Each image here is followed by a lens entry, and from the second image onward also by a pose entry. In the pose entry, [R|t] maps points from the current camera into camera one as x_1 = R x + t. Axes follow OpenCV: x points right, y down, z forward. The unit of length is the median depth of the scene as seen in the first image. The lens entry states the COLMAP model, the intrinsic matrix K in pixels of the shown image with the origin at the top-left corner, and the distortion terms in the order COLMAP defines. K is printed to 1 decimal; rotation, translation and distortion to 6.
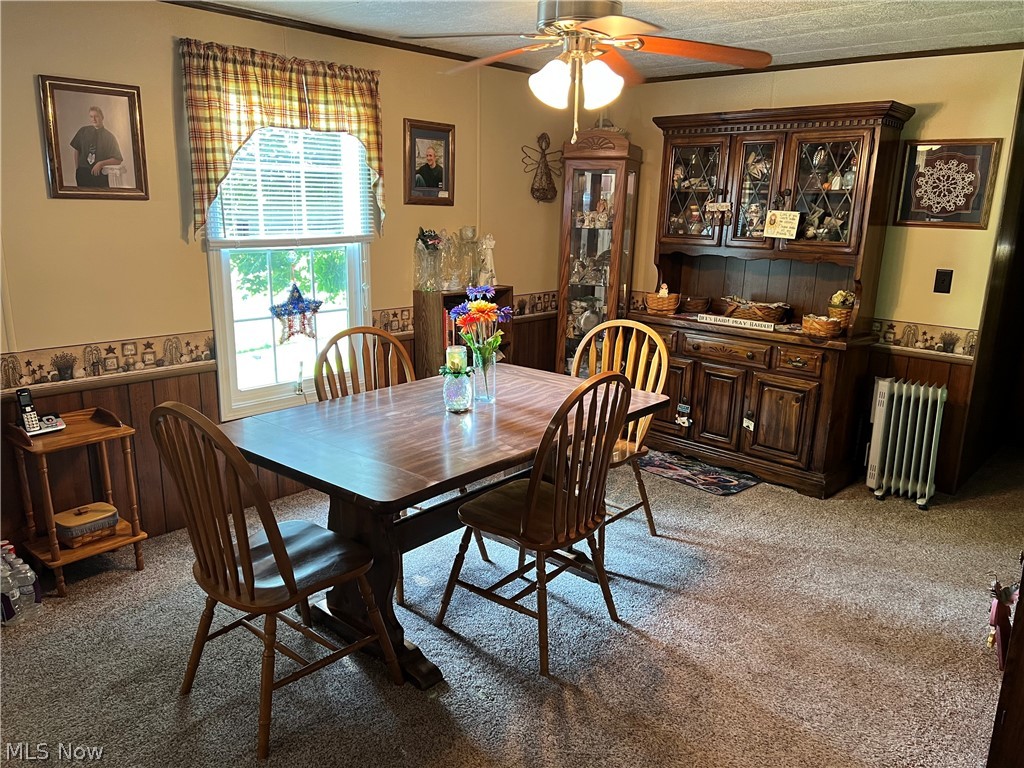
lens RADIAL K [[771.9, 0, 522.6], [0, 771.9, 401.5], [0, 0, 1]] dist [0.020995, -0.015968]
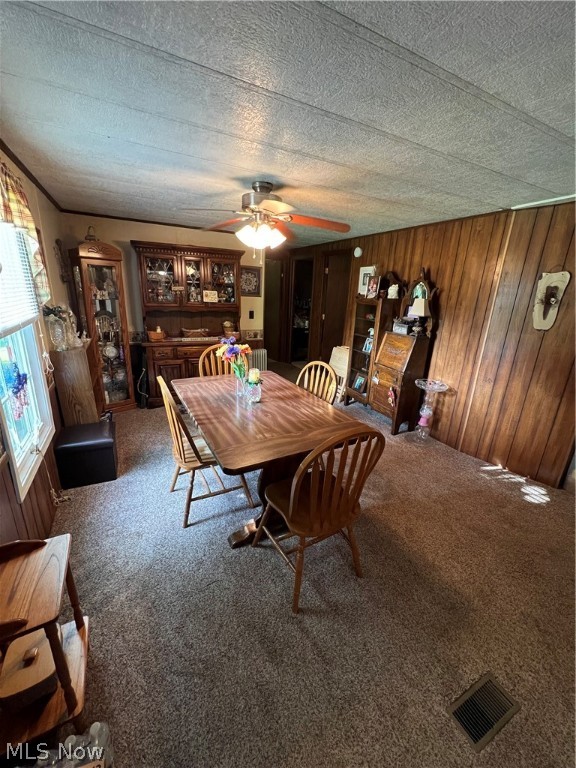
lens RADIAL K [[301.2, 0, 290.8], [0, 301.2, 381.5], [0, 0, 1]] dist [-0.002678, -0.000099]
pose [[0.368681, -0.276387, 0.887516, -0.501025], [0.199031, 0.956103, 0.215067, -0.128687], [-0.907998, 0.097352, 0.407507, 0.416710]]
